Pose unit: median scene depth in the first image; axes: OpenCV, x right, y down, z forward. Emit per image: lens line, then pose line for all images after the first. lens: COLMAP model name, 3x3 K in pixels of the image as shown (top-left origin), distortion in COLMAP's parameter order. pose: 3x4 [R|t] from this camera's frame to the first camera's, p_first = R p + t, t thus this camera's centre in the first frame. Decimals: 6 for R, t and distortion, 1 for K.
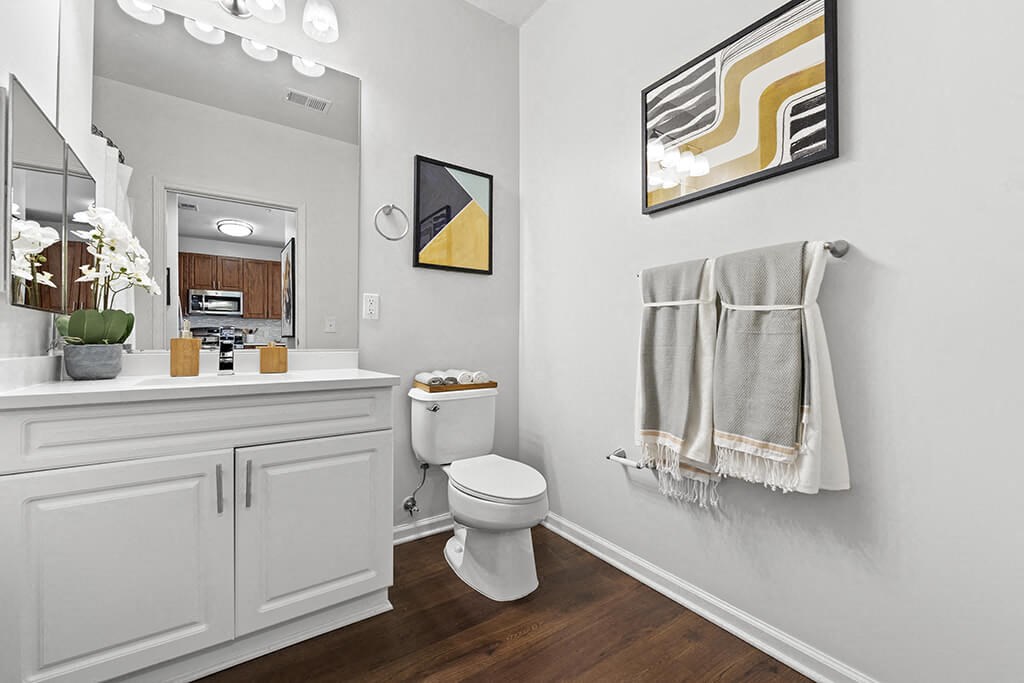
lens RADIAL K [[416.2, 0, 512.0], [0, 416.2, 341.5], [0, 0, 1]] dist [-0.000858, -0.000087]
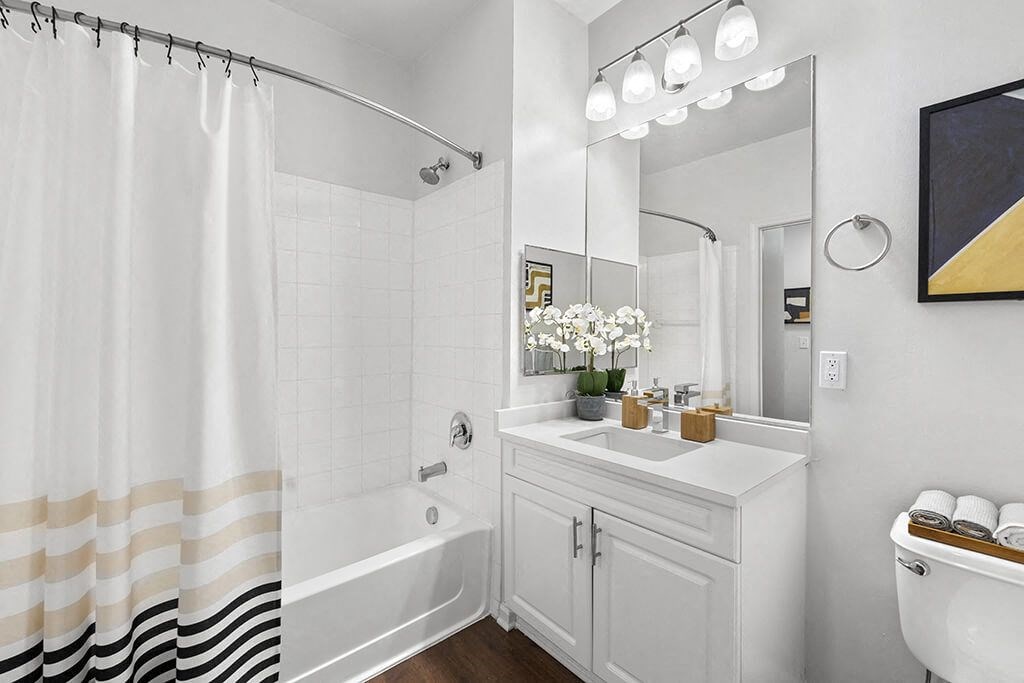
lens RADIAL K [[416.2, 0, 512.0], [0, 416.2, 341.5], [0, 0, 1]] dist [-0.000858, -0.000087]
pose [[0.121765, 0.005618, -0.992543, 0.284864], [-0.008136, 0.999956, 0.004662, -0.131986], [0.992526, 0.007507, 0.121805, 0.393493]]
